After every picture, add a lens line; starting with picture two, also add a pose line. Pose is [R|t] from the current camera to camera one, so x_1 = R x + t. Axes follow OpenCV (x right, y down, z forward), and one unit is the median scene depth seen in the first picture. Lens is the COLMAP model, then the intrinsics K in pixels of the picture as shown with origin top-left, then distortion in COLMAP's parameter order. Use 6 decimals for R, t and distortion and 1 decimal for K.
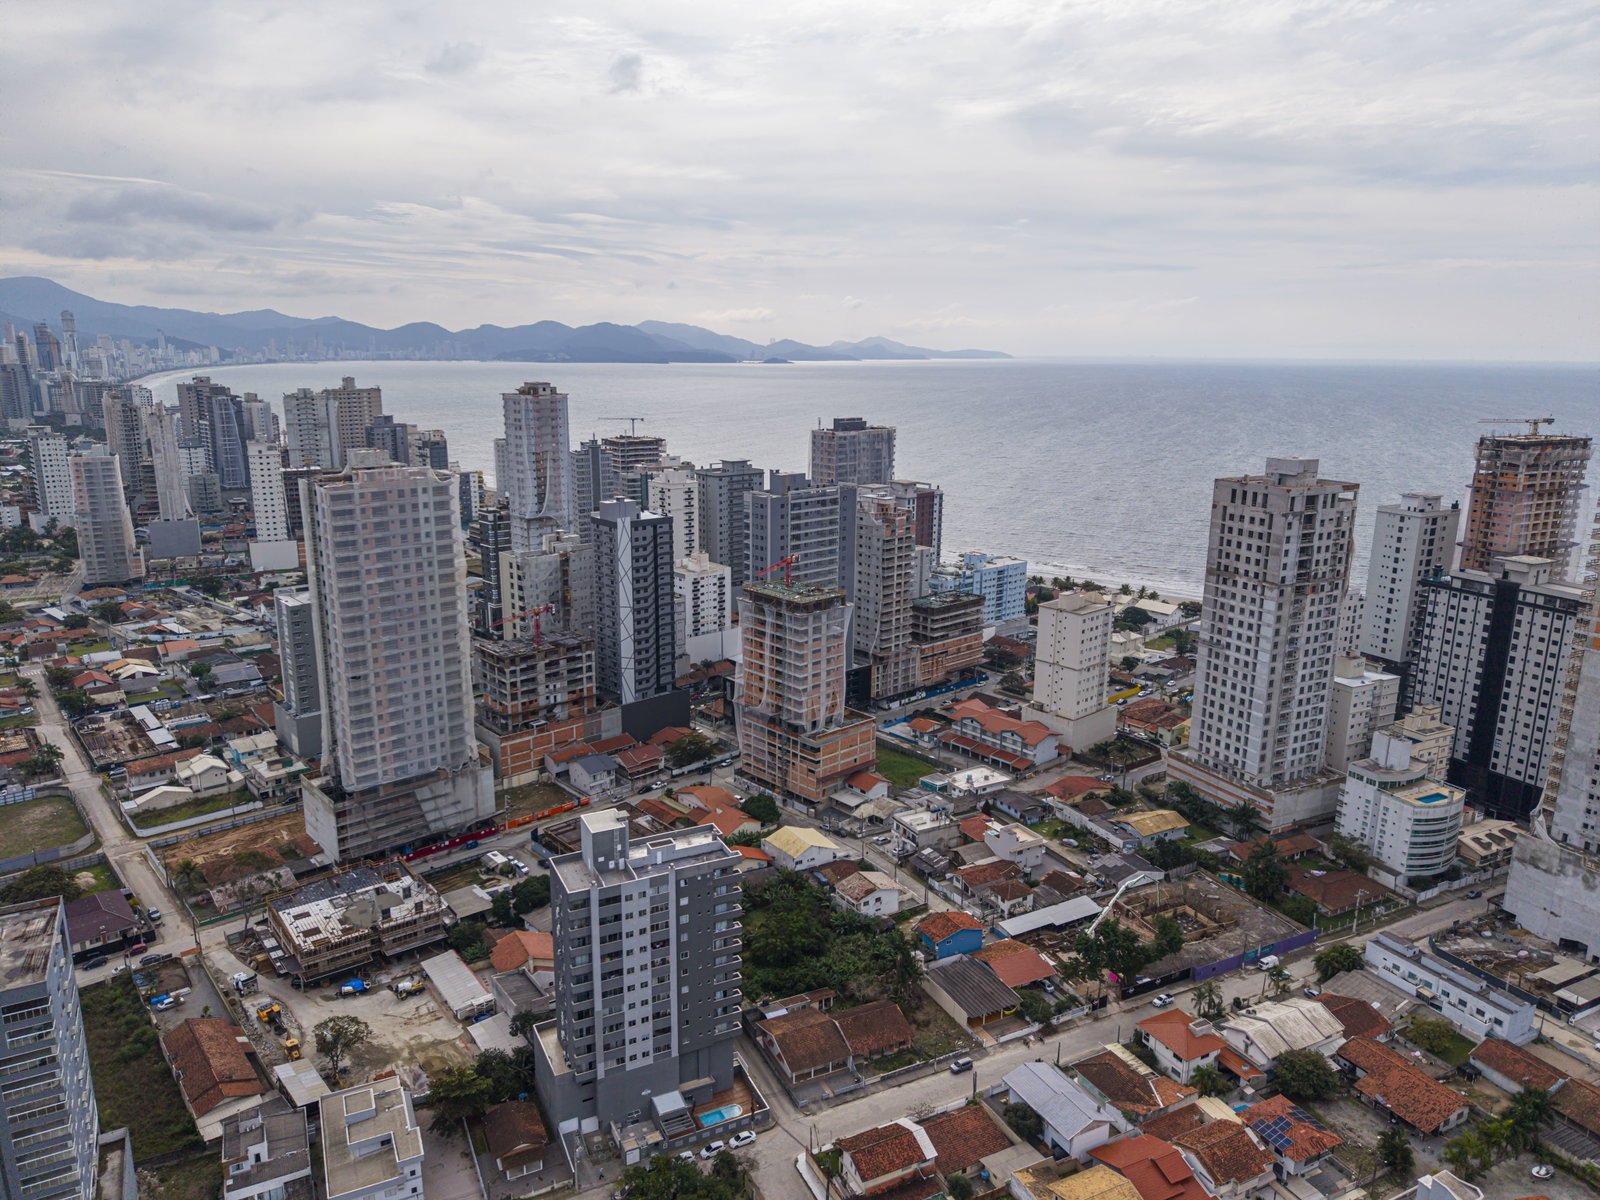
lens RADIAL K [[1067.2, 0, 798.9], [0, 1067.2, 598.4], [0, 0, 1]] dist [0.018487, -0.017918]
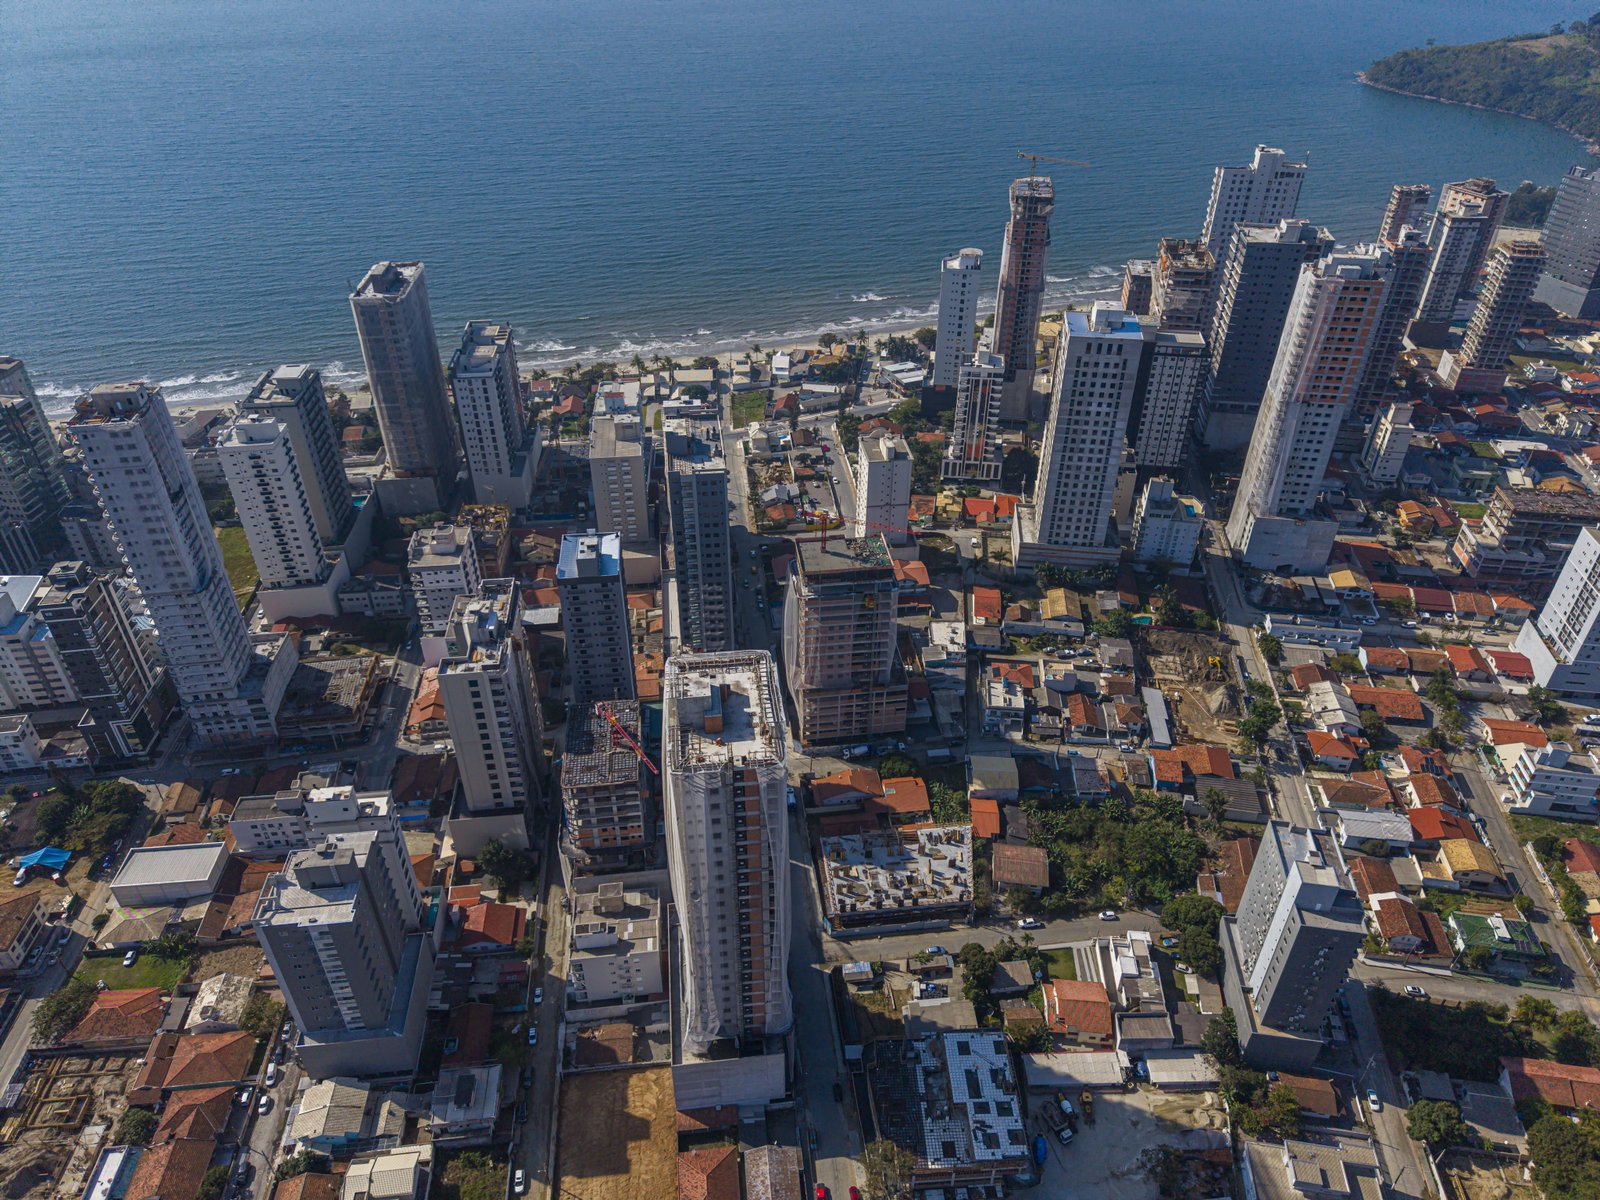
lens RADIAL K [[1067.2, 0, 789.9], [0, 1067.2, 601.4], [0, 0, 1]] dist [0.018487, -0.017918]
pose [[0.582447, -0.470114, 0.663135, -0.715454], [0.192776, 0.872409, 0.449154, -0.437425], [-0.789679, -0.133771, 0.598759, 0.461360]]
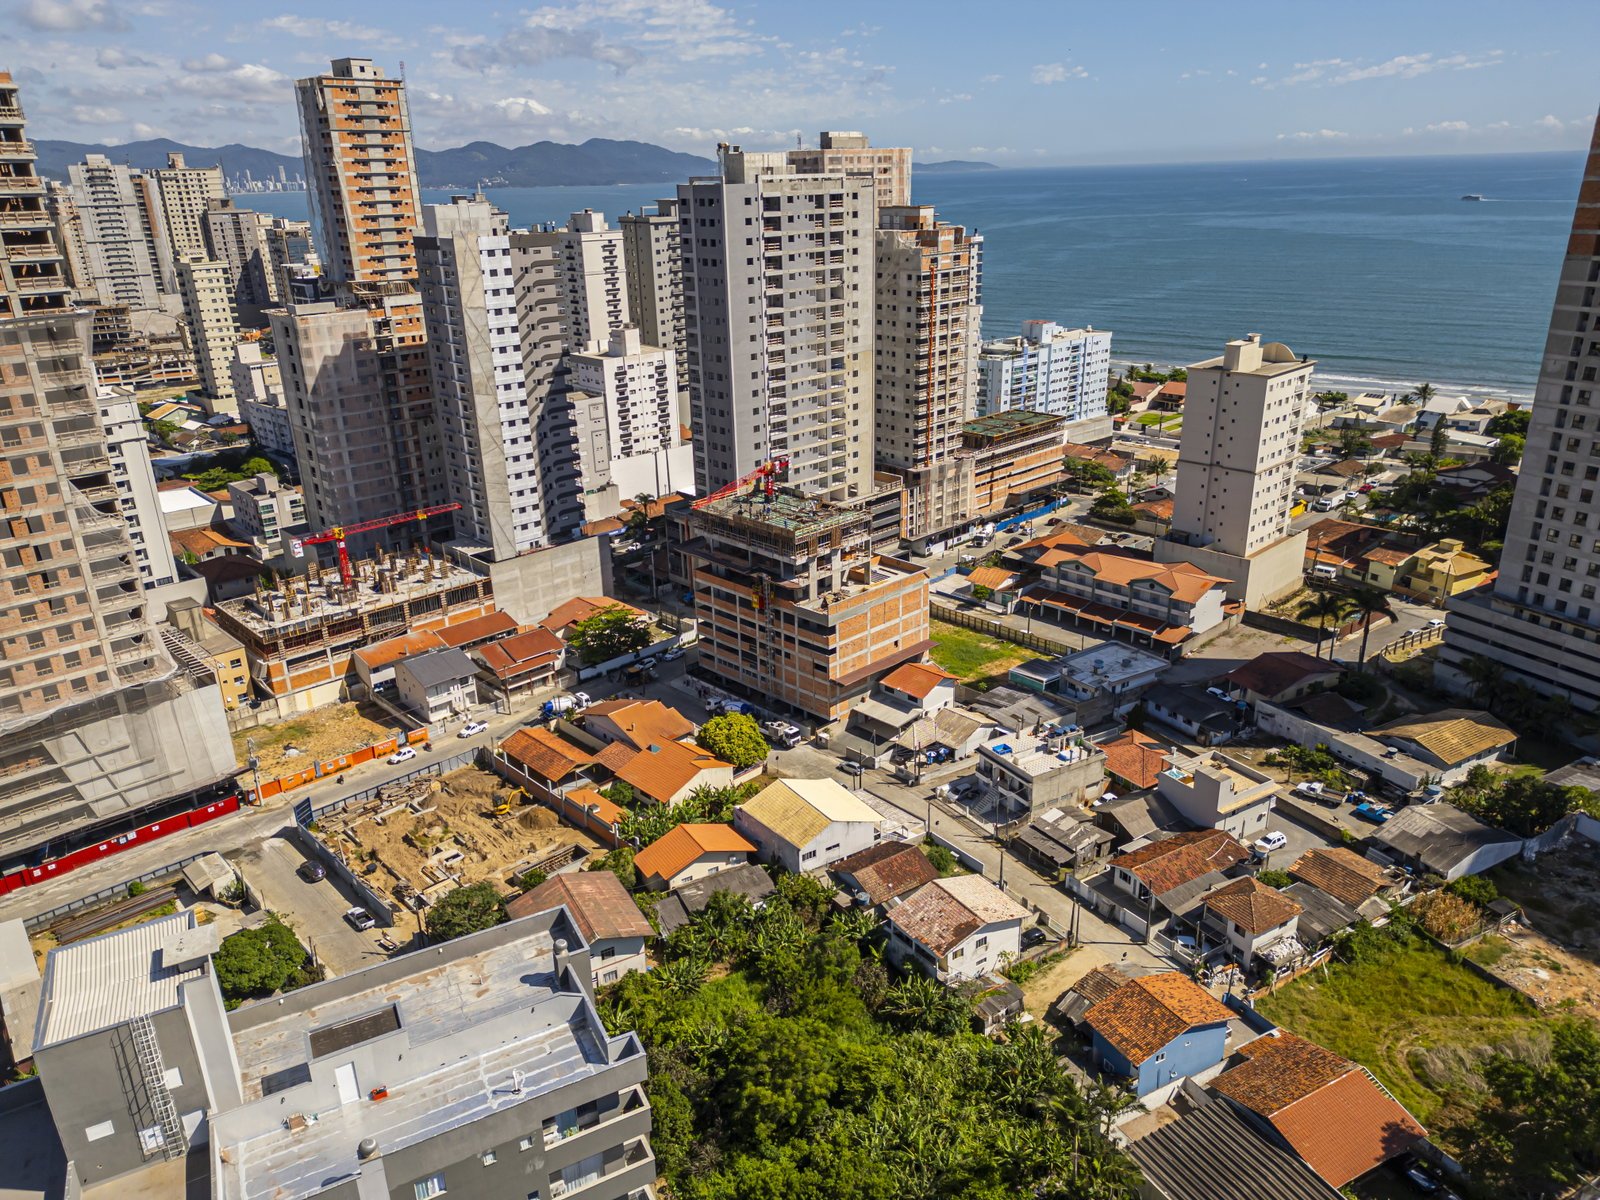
lens RADIAL K [[1118.0, 0, 807.0], [0, 1118.0, 606.9], [0, 0, 1]] dist [0.062595, -0.054877]
pose [[0.998859, -0.042440, 0.021887, -0.006773], [0.038961, 0.989337, 0.140336, 0.048858], [-0.027609, -0.139324, 0.989862, 0.429389]]
